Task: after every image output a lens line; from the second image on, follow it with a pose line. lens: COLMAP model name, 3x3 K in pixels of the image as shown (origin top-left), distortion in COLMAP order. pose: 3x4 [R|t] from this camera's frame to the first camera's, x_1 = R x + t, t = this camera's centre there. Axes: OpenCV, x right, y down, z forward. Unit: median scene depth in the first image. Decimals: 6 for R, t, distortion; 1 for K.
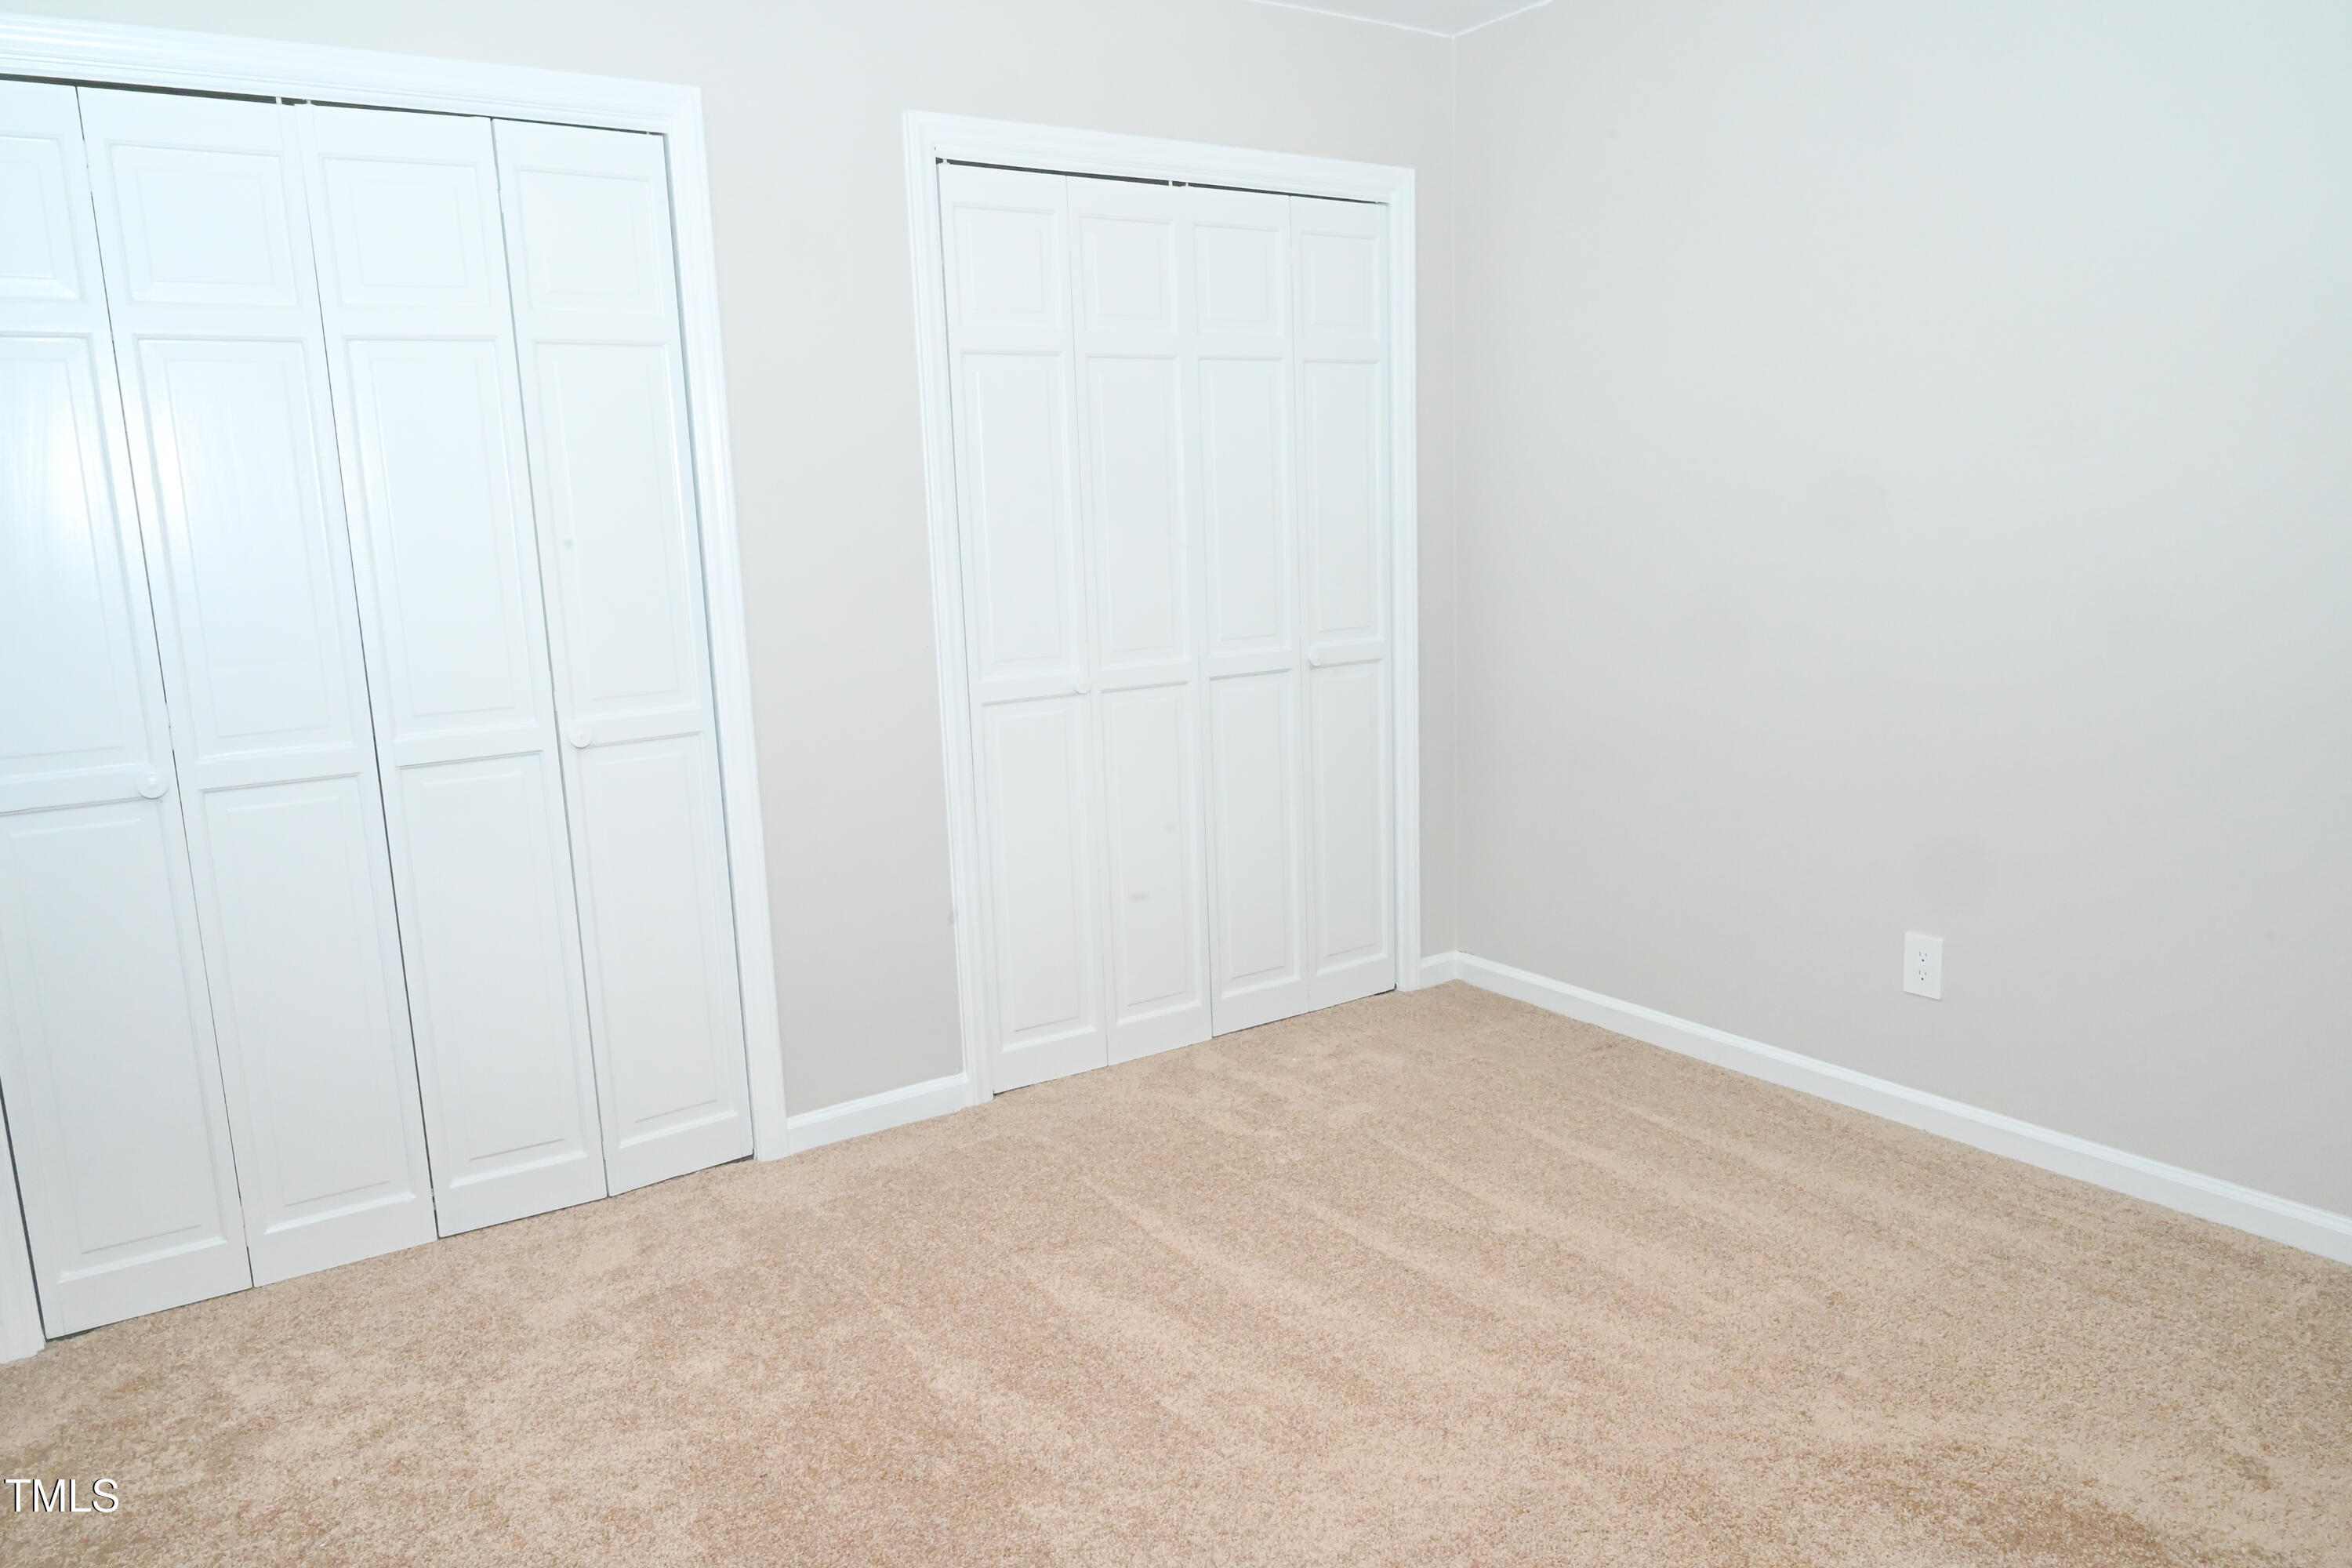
lens RADIAL K [[1646.2, 0, 1176.0], [0, 1646.2, 784.0], [0, 0, 1]] dist [0.002779, 0.001106]
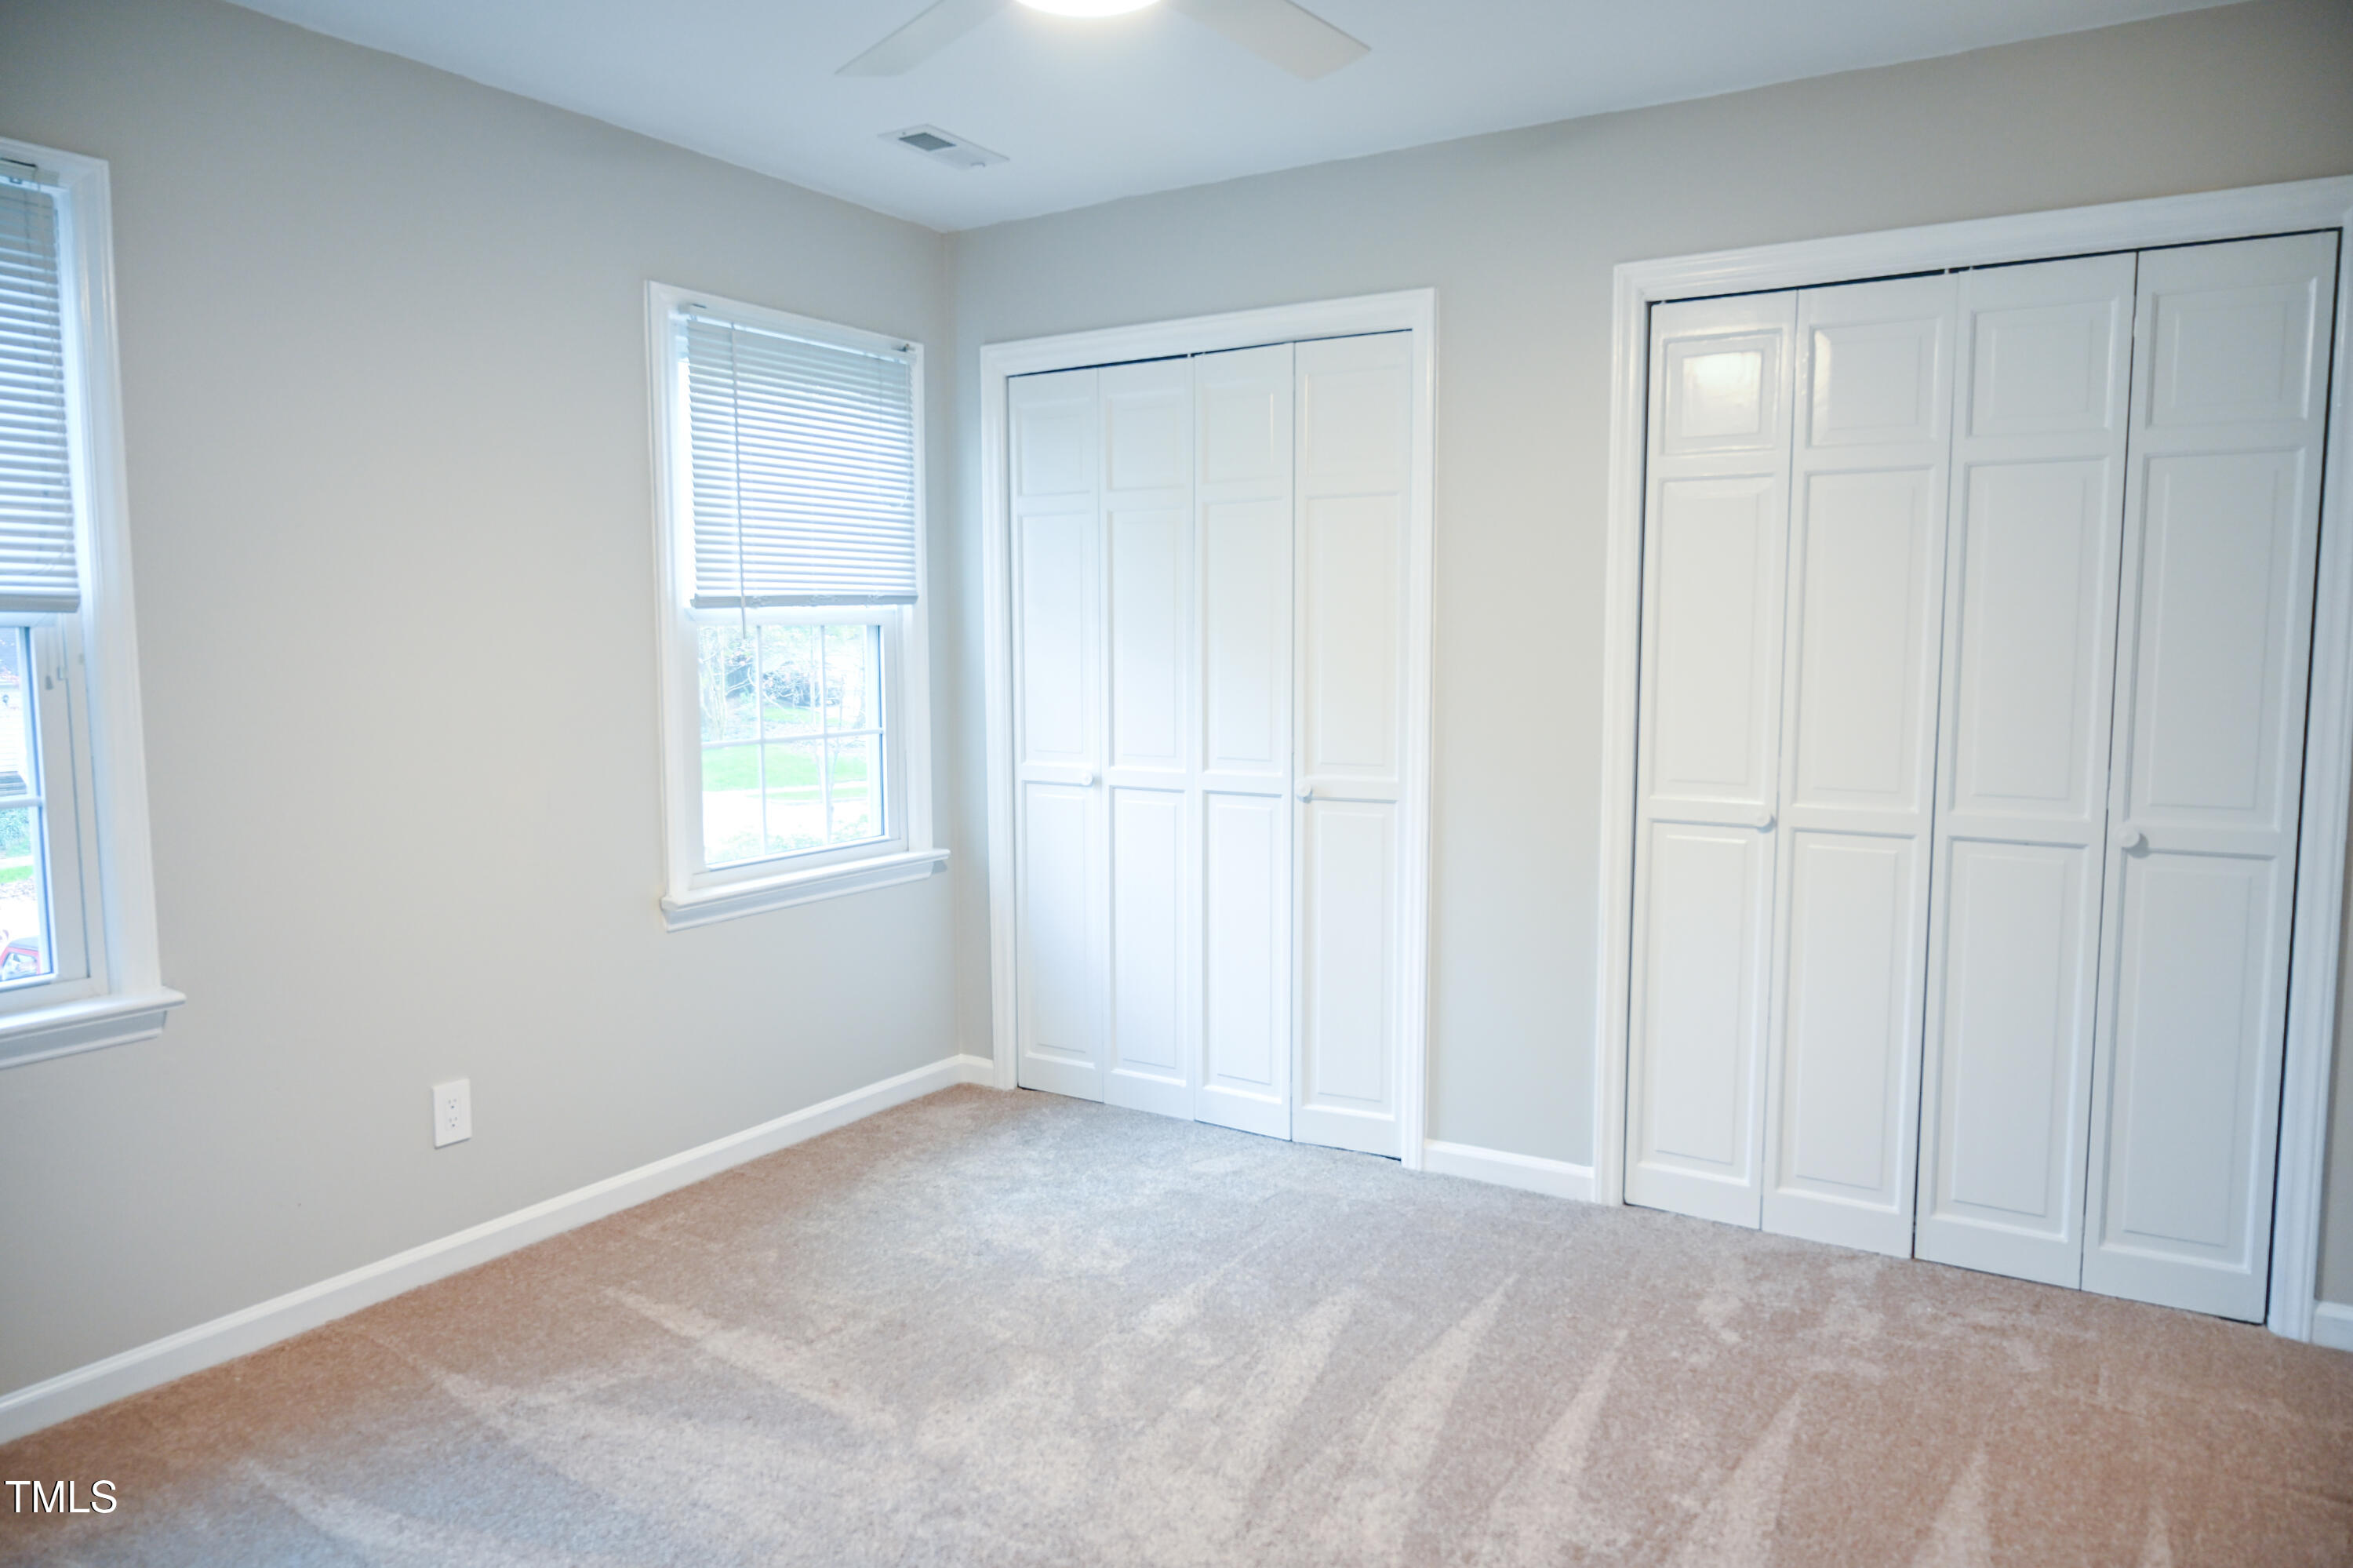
lens RADIAL K [[1573.2, 0, 1176.5], [0, 1573.2, 784.0], [0, 0, 1]] dist [-0.019201, 0.000693]
pose [[0.393131, 0.117970, -0.911883, 0.642490], [-0.180013, 0.982419, 0.049488, -0.064378], [0.901689, 0.144696, 0.407455, 0.329787]]
